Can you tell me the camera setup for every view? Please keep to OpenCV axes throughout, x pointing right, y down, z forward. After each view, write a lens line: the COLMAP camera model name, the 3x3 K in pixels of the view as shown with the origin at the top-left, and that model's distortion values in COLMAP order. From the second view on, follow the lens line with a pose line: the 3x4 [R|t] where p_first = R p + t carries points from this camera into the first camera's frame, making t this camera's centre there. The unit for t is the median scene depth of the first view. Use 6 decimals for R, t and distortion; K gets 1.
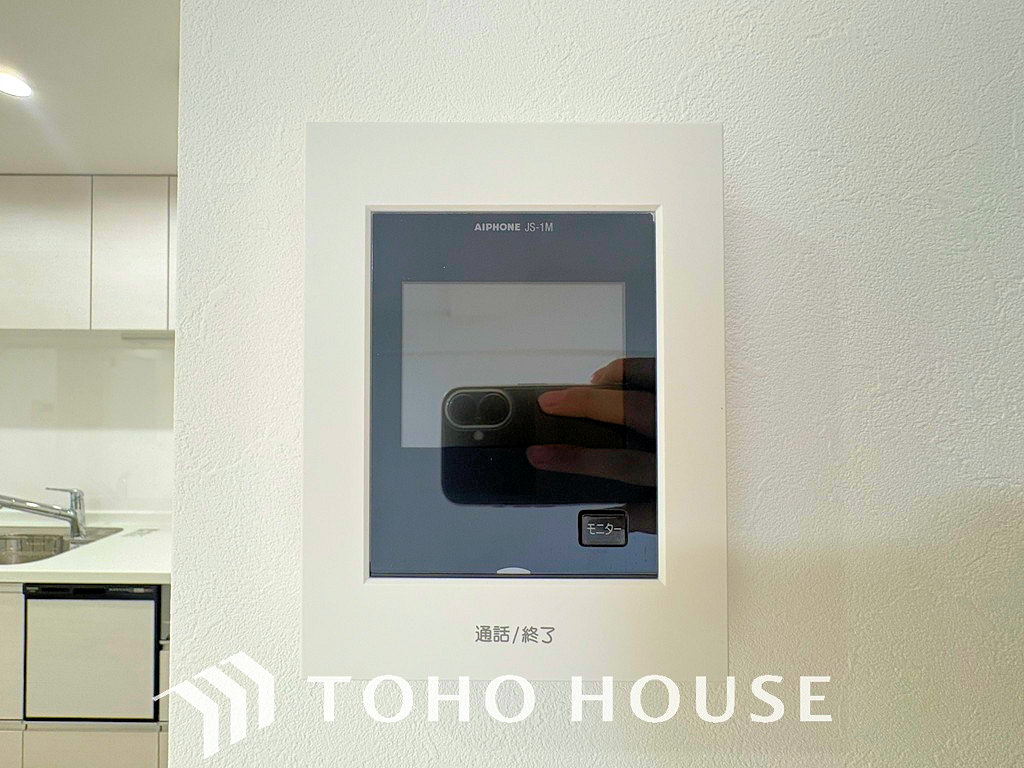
lens RADIAL K [[407.4, 0, 511.4], [0, 407.4, 384.8], [0, 0, 1]] dist [-0.000107, -0.000149]
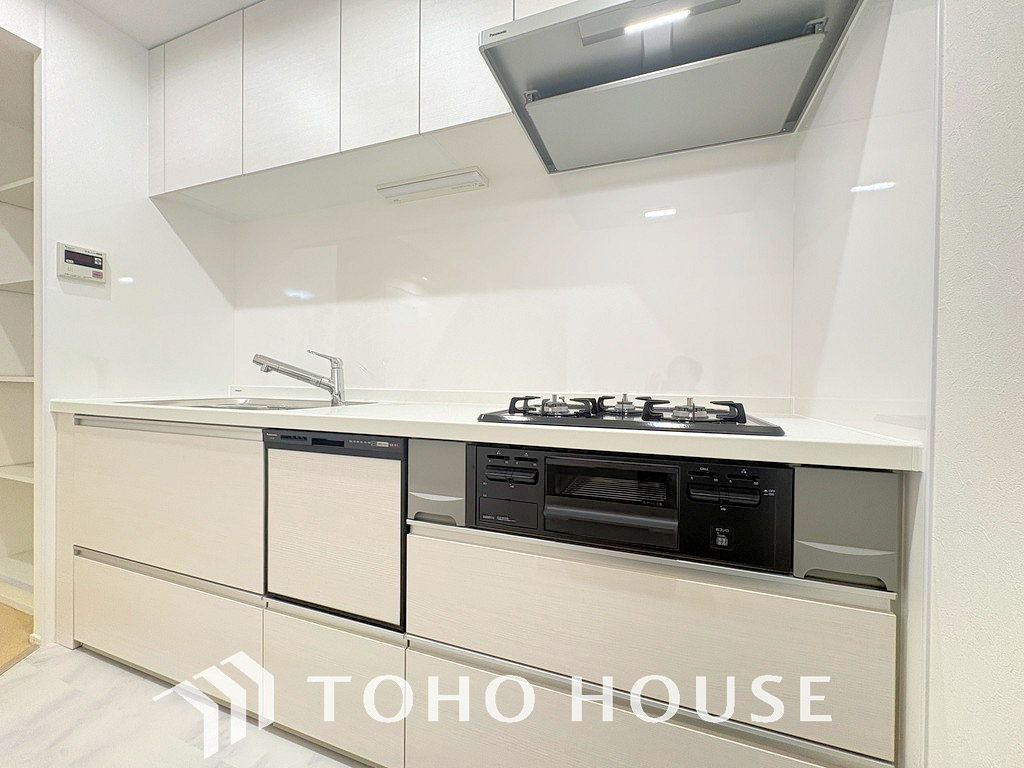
lens RADIAL K [[407.4, 0, 508.1], [0, 407.4, 381.2], [0, 0, 1]] dist [-0.000107, -0.000149]
pose [[0.940624, 0.004260, -0.339425, -0.462825], [-0.001465, 0.999963, 0.008490, 0.386147], [0.339448, -0.007488, 0.940595, 0.401279]]
